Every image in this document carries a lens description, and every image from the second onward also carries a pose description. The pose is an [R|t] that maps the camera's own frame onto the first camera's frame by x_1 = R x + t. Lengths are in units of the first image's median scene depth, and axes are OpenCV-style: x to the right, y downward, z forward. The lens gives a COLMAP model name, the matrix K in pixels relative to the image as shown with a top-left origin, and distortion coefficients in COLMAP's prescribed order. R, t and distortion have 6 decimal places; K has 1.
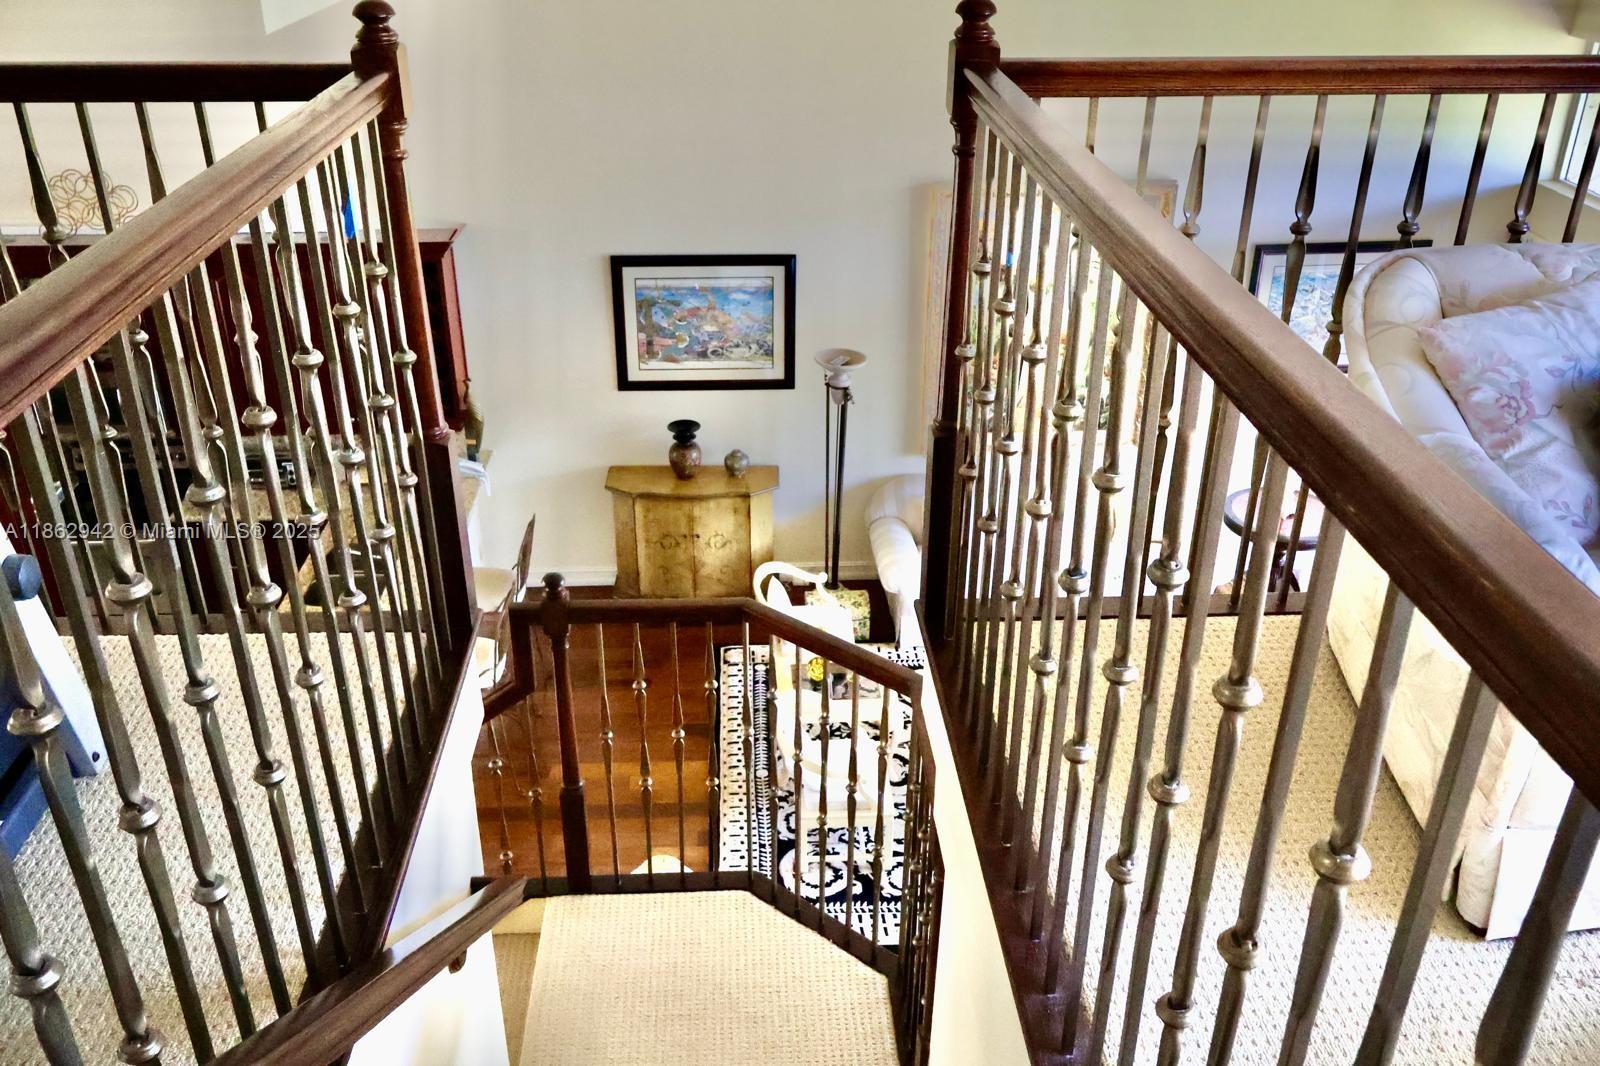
lens RADIAL K [[1334.9, 0, 797.6], [0, 1334.9, 535.1], [0, 0, 1]] dist [-0.001941, 0.005850]
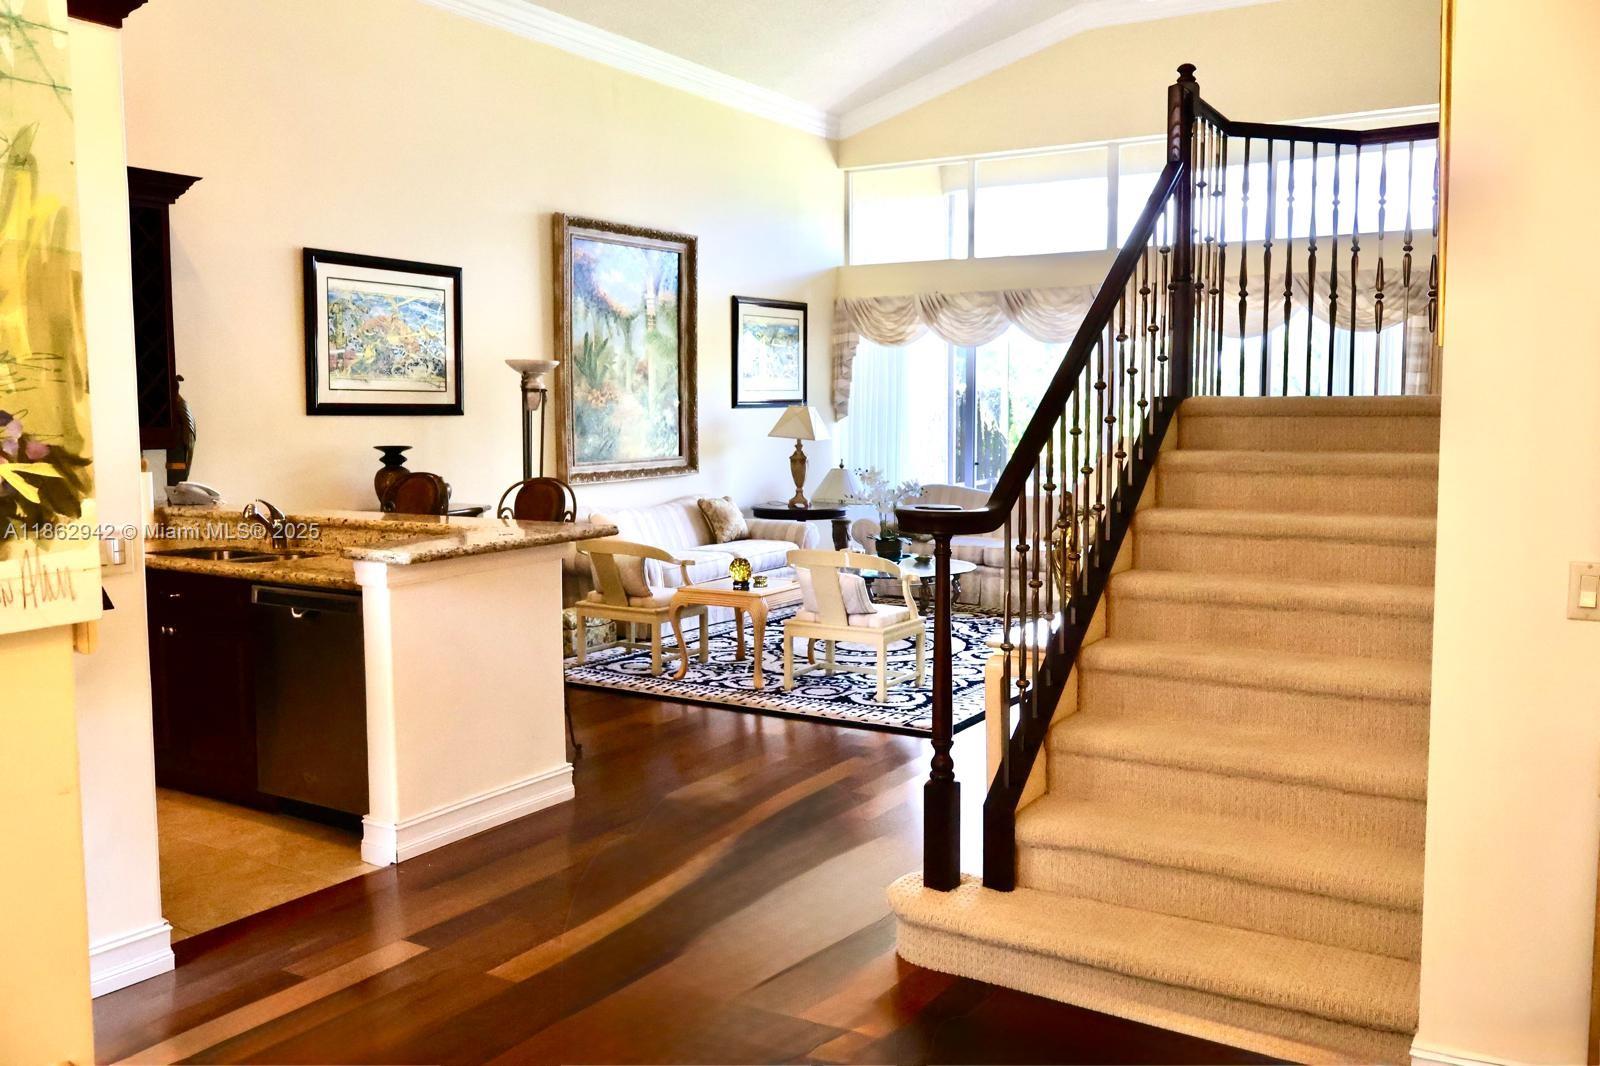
lens RADIAL K [[1334.9, 0, 797.6], [0, 1334.9, 535.1], [0, 0, 1]] dist [-0.001941, 0.005850]
pose [[0.570558, -0.082692, 0.817083, -0.659169], [0.386891, 0.904663, -0.178605, 0.231783], [-0.724416, 0.418027, 0.548156, 0.356281]]
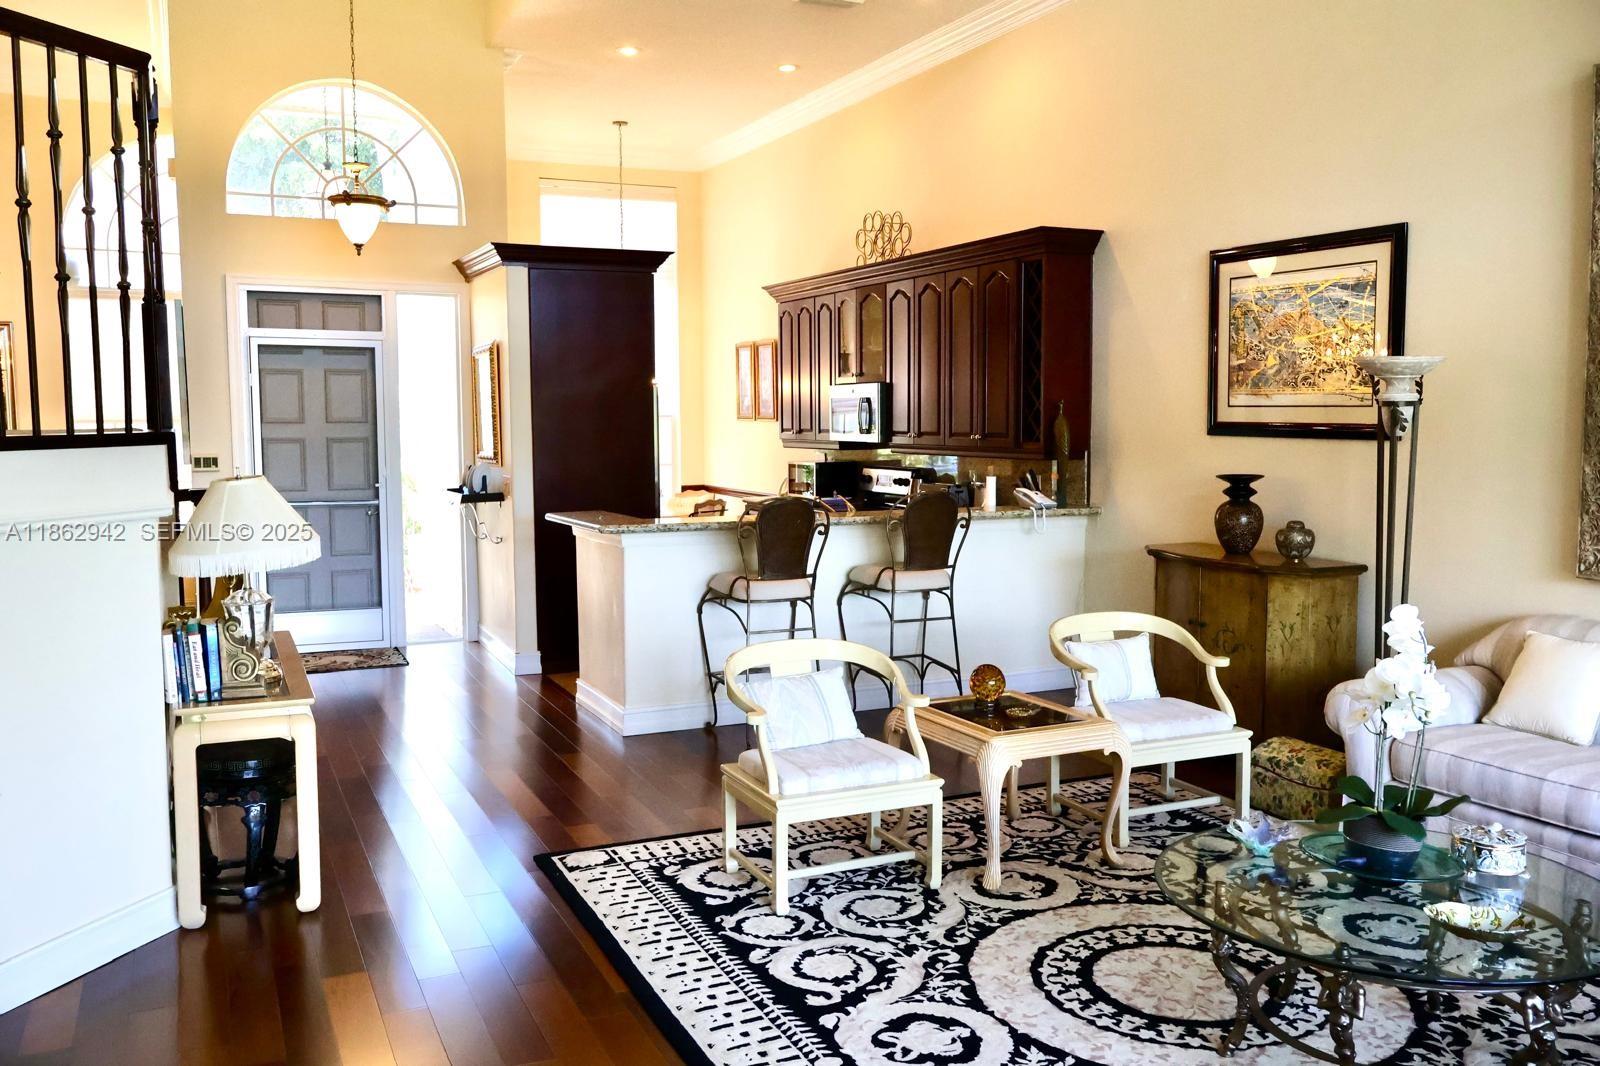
lens RADIAL K [[1322.5, 0, 800.5], [0, 1322.5, 541.1], [0, 0, 1]] dist [-0.005018, 0.001082]
pose [[0.369806, 0.085074, -0.925206, 0.493480], [-0.427988, 0.899455, -0.088361, 0.115103], [0.824664, 0.428653, 0.369034, 0.563533]]
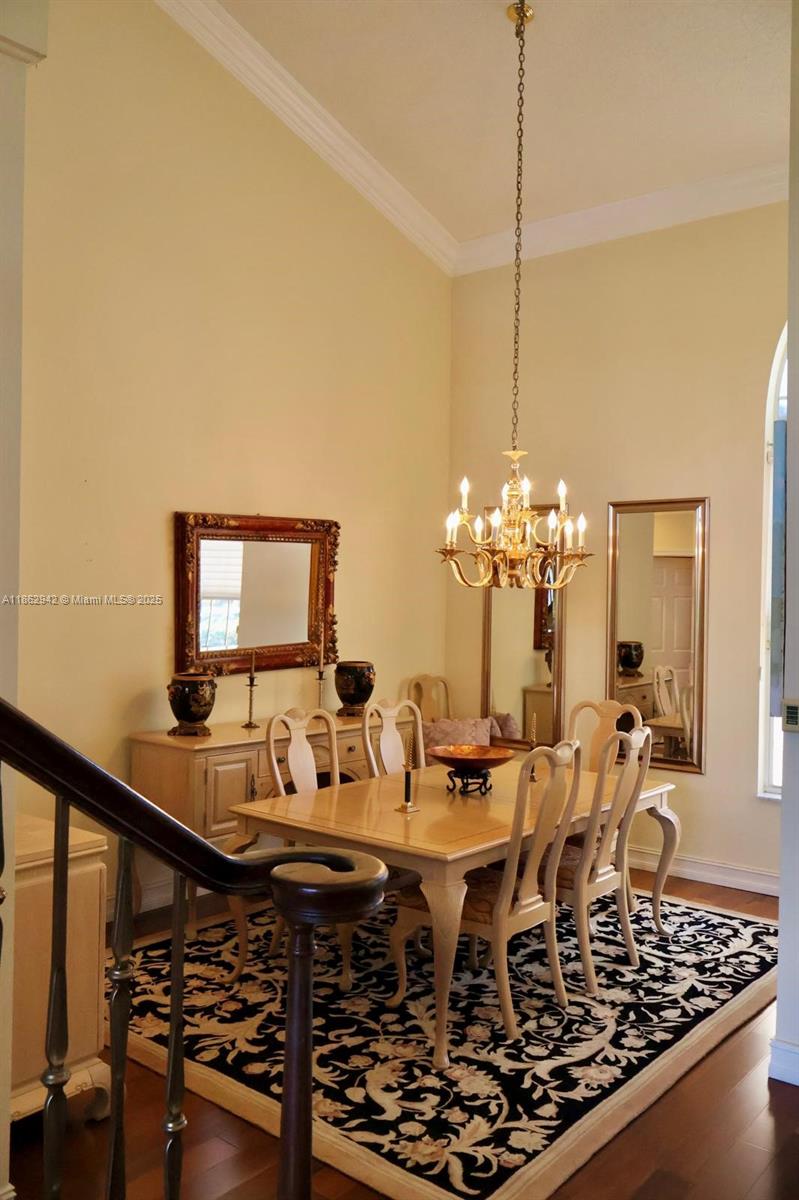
lens RADIAL K [[1001.2, 0, 399.5], [0, 1001.2, 600.0], [0, 0, 1]] dist [-0.001941, 0.005850]
pose [[-0.671112, -0.007539, -0.741318, -0.163122], [-0.360102, 0.877377, 0.317076, 0.056707], [0.648024, 0.479743, -0.591533, 0.644240]]
